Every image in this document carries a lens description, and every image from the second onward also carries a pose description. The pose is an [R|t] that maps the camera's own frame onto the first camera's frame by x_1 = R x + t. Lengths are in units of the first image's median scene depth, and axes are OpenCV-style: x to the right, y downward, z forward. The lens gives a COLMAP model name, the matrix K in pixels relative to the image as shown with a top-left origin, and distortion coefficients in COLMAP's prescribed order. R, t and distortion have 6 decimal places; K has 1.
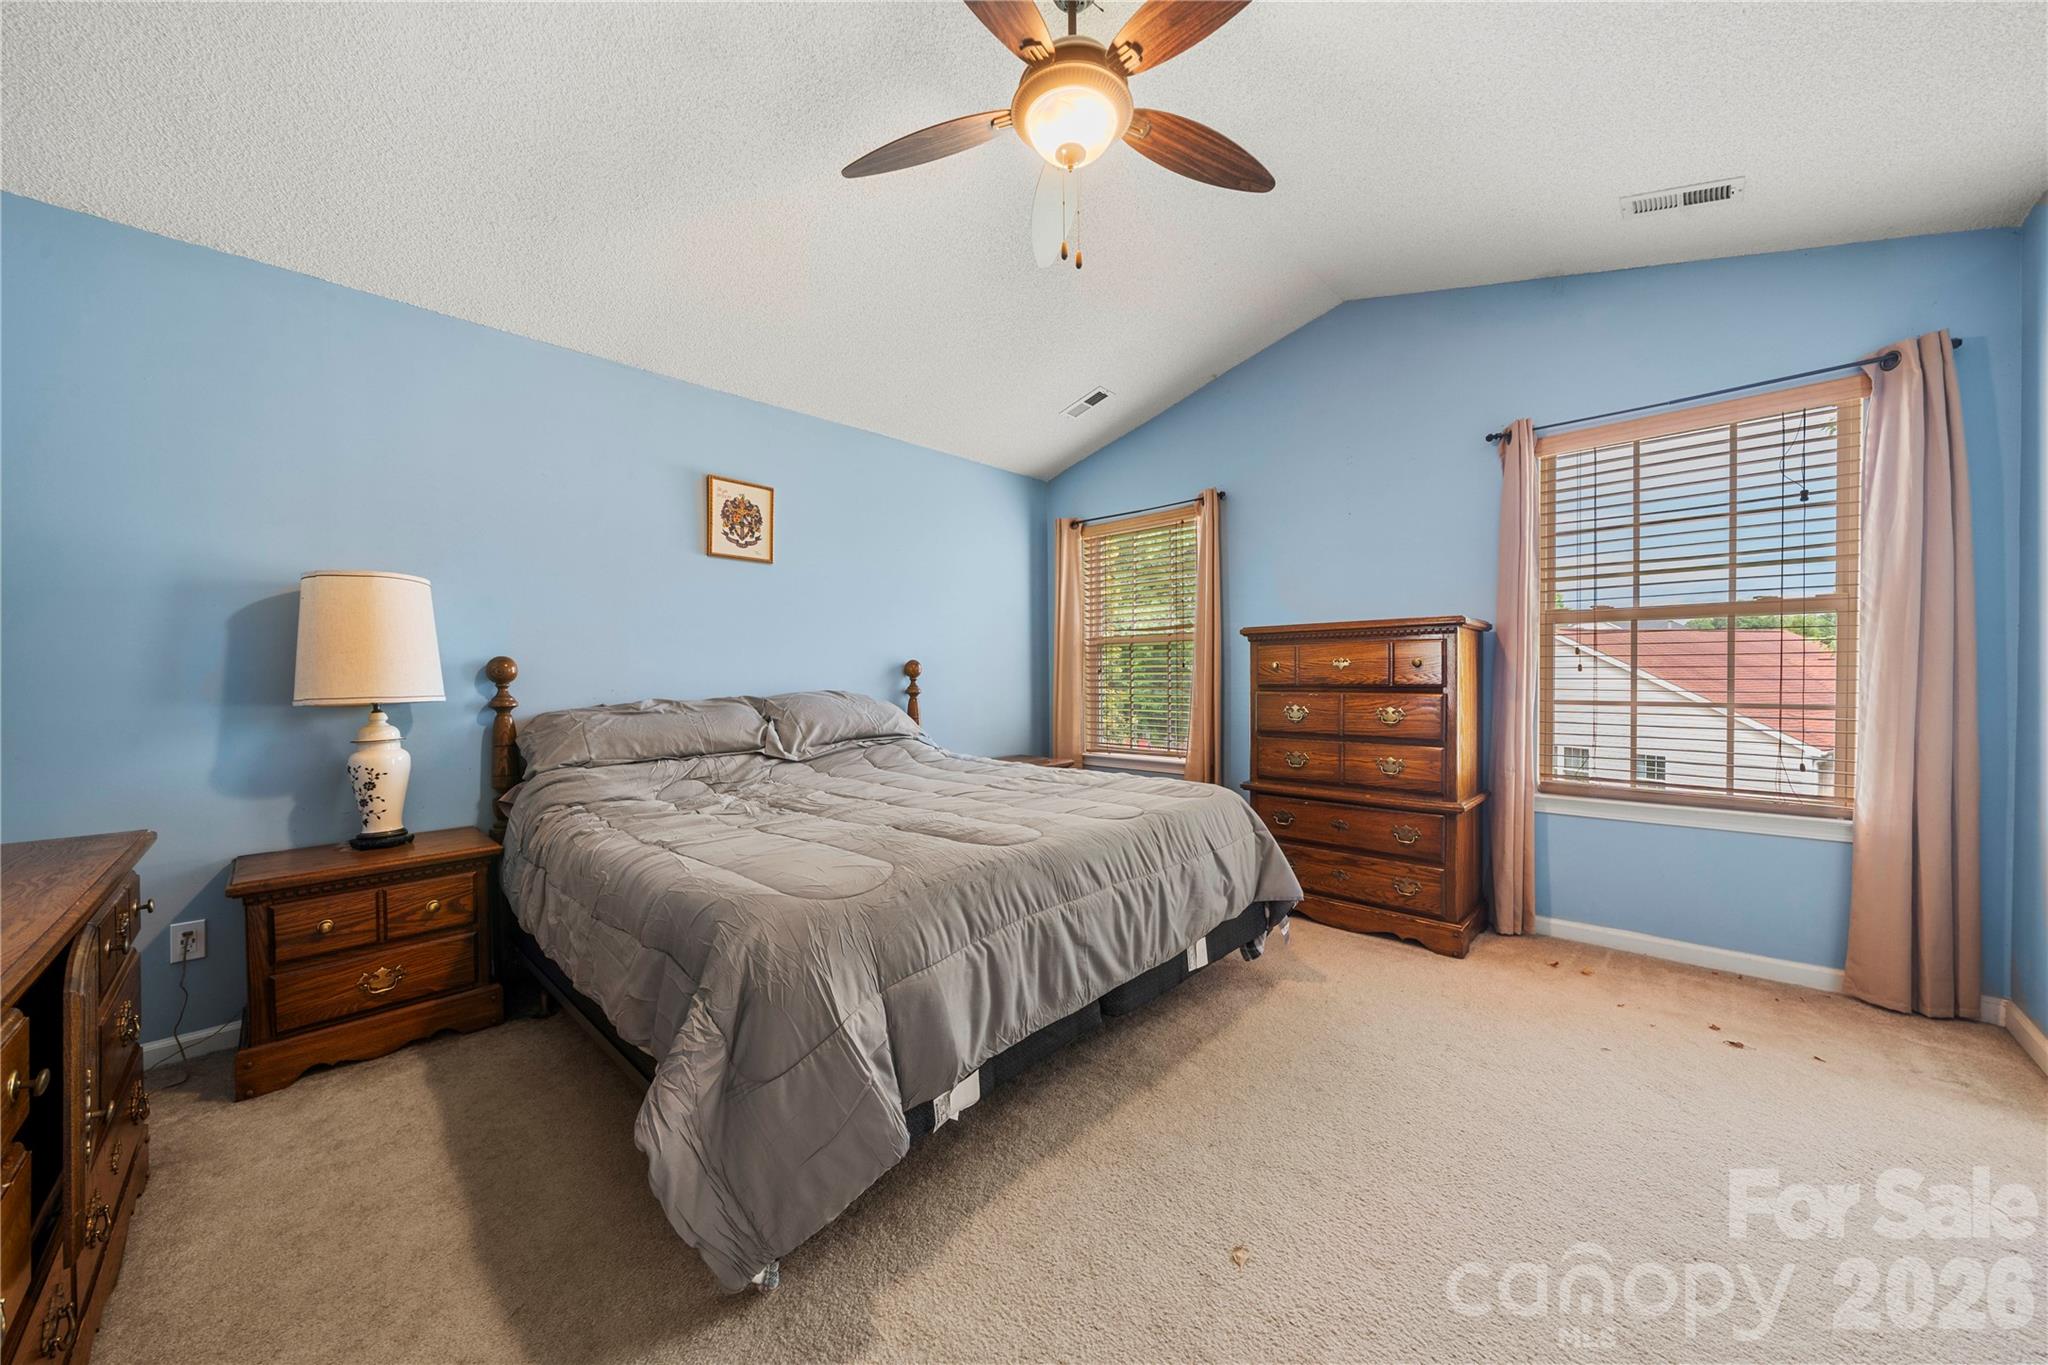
lens RADIAL K [[705.2, 0, 1024.0], [0, 705.2, 682.5], [0, 0, 1]] dist [0.002448, 0.000059]
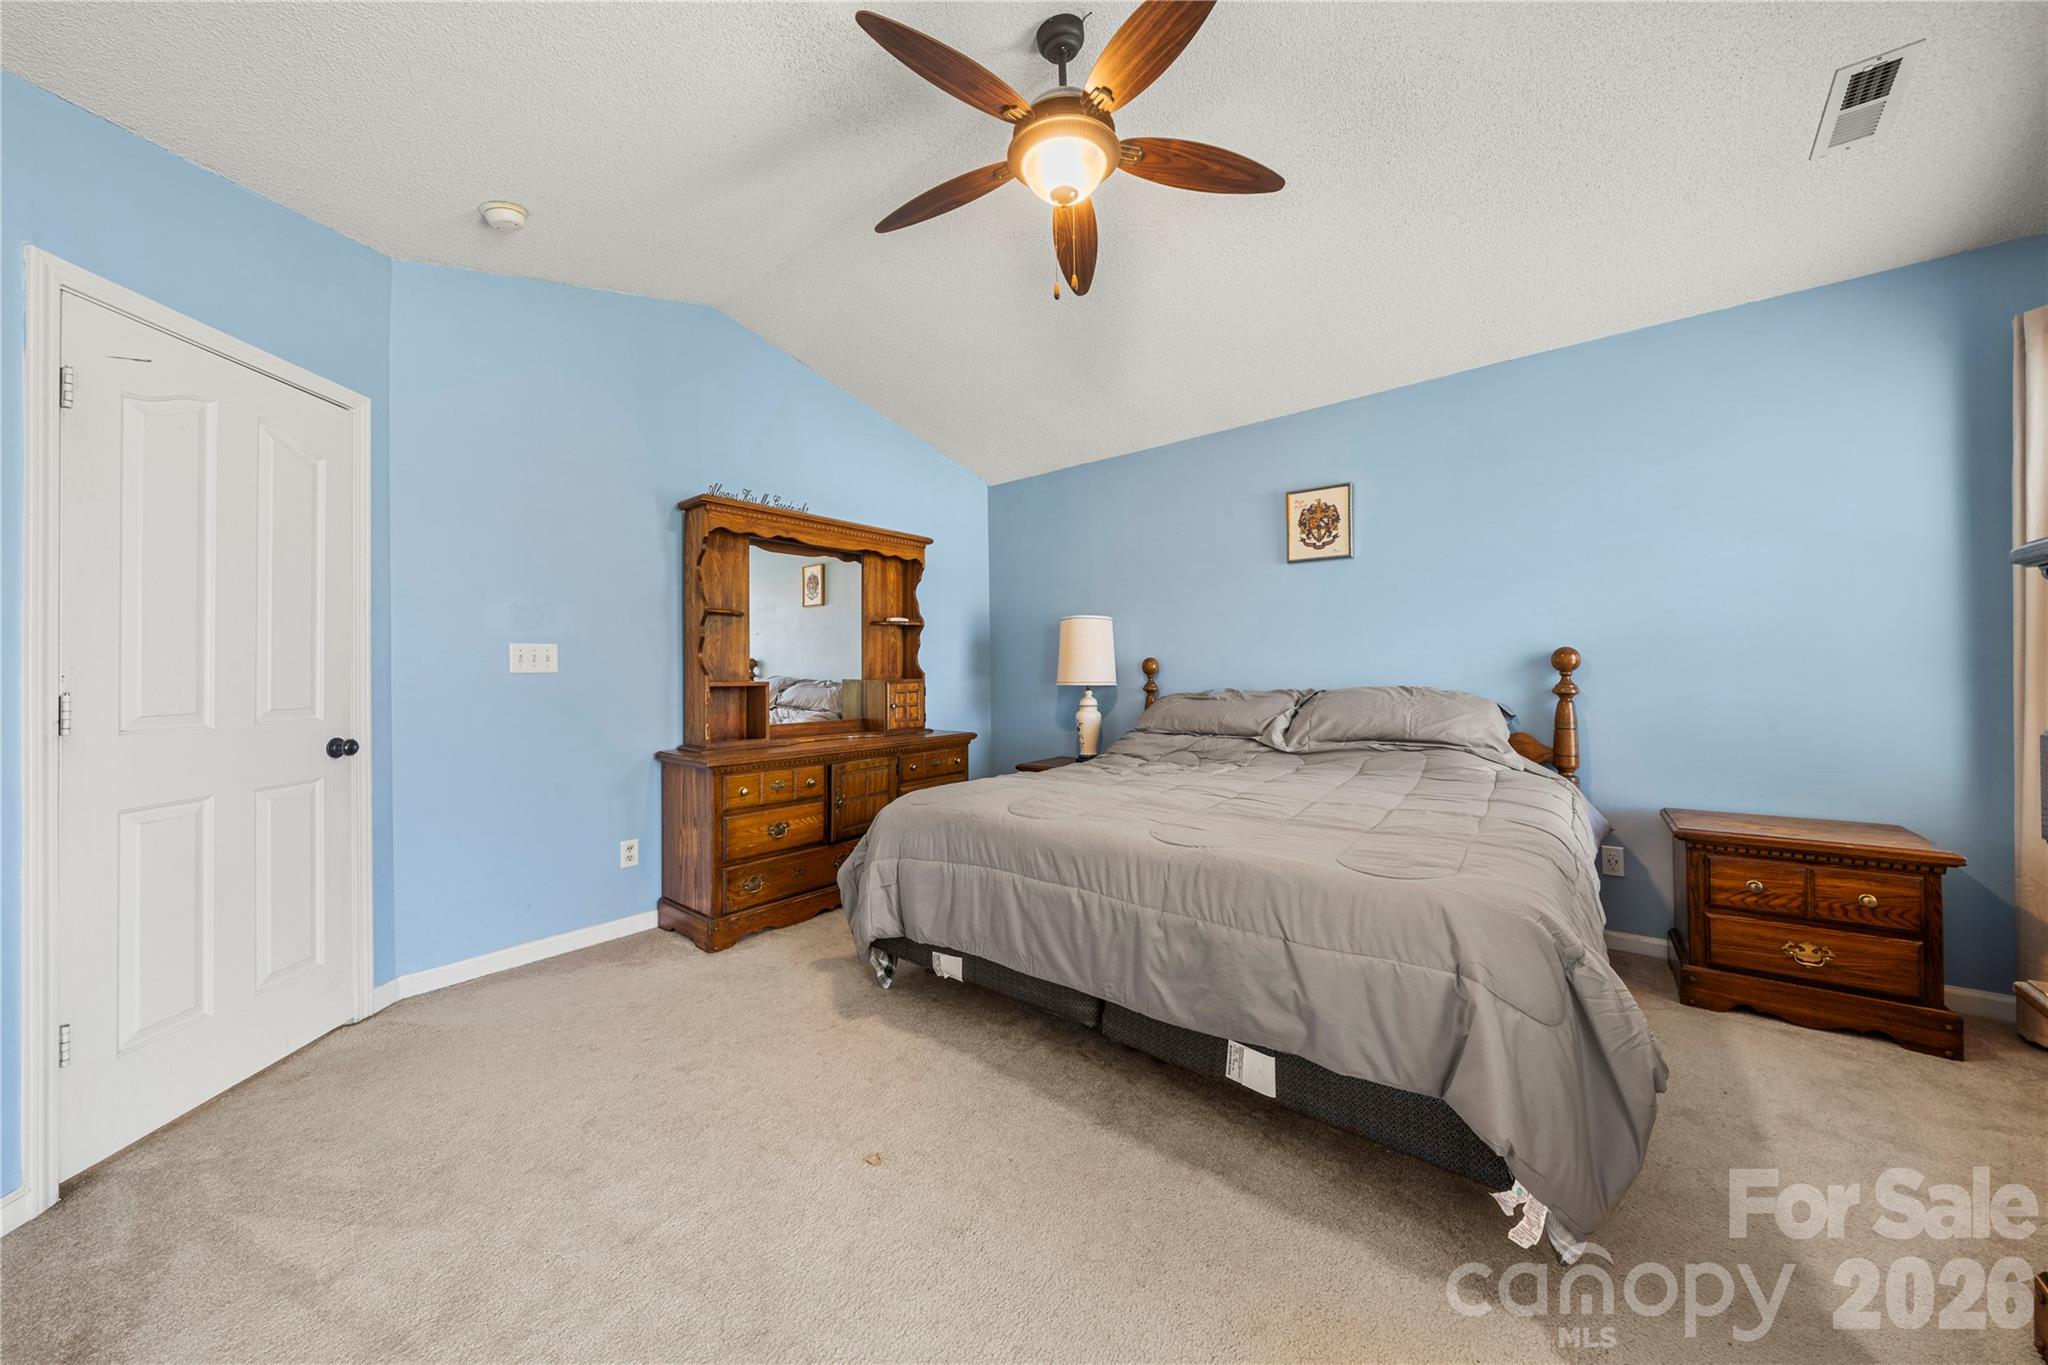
lens RADIAL K [[706.3, 0, 1018.3], [0, 706.3, 662.3], [0, 0, 1]] dist [-0.005722, -0.000009]
pose [[0.064612, -0.005256, -0.997897, 0.650436], [-0.002290, 0.999983, -0.005415, -0.014551], [0.997908, 0.002635, 0.064599, 0.494852]]
